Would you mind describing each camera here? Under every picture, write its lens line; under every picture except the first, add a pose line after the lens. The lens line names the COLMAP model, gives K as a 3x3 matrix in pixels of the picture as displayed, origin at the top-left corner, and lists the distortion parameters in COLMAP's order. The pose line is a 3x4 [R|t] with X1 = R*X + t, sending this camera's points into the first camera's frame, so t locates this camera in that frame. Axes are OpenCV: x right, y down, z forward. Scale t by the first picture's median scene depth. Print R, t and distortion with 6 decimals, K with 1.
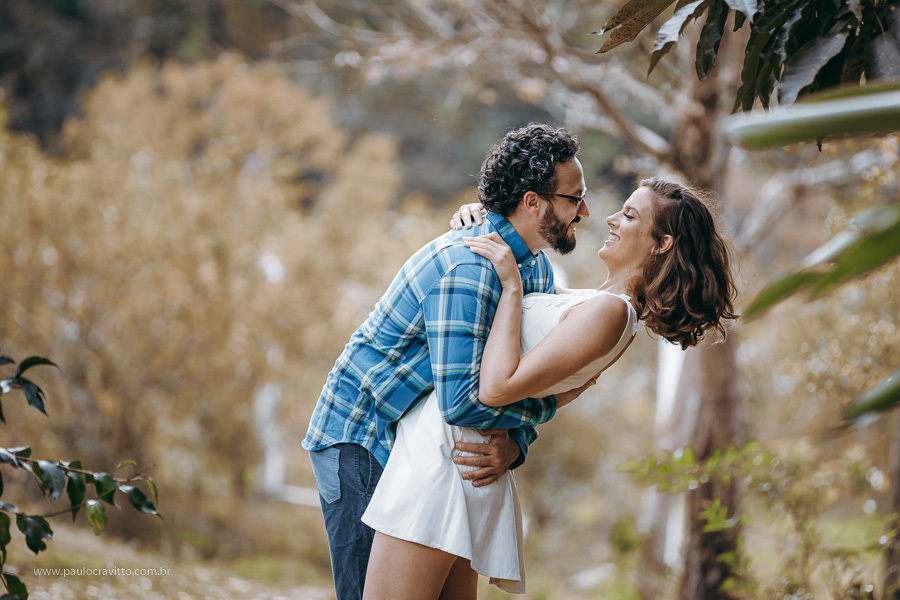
lens RADIAL K [[5910.0, 0, 449.7], [0, 5910.0, 300.0], [0, 0, 1]] dist [-0.395761, 0.000000]
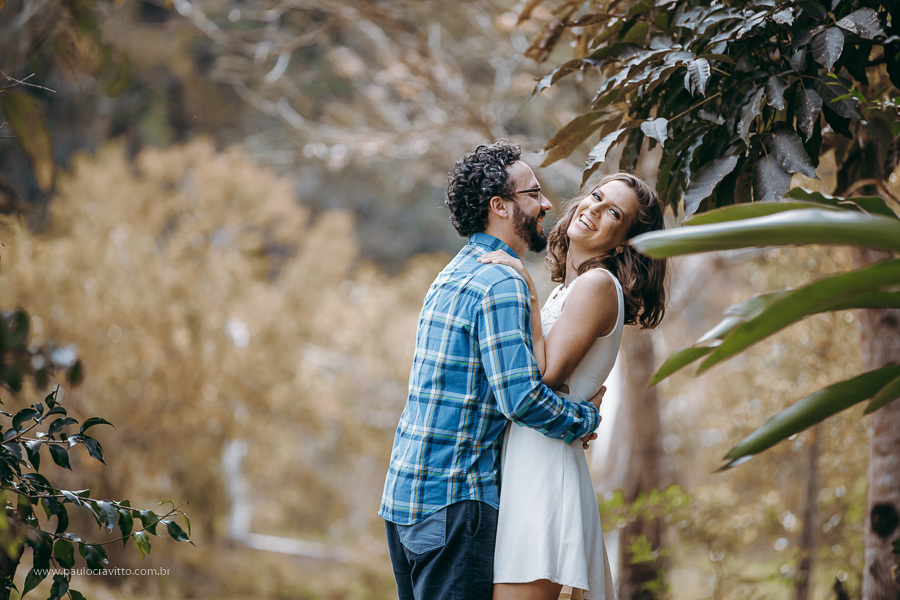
lens RADIAL K [[5910.0, 0, 449.9], [0, 5910.0, 301.6], [0, 0, 1]] dist [-0.395761, 0.000000]
pose [[0.999913, -0.007525, 0.010823, -0.003596], [0.007624, 0.999929, -0.009165, -0.001345], [-0.010753, 0.009246, 0.999899, -0.116097]]
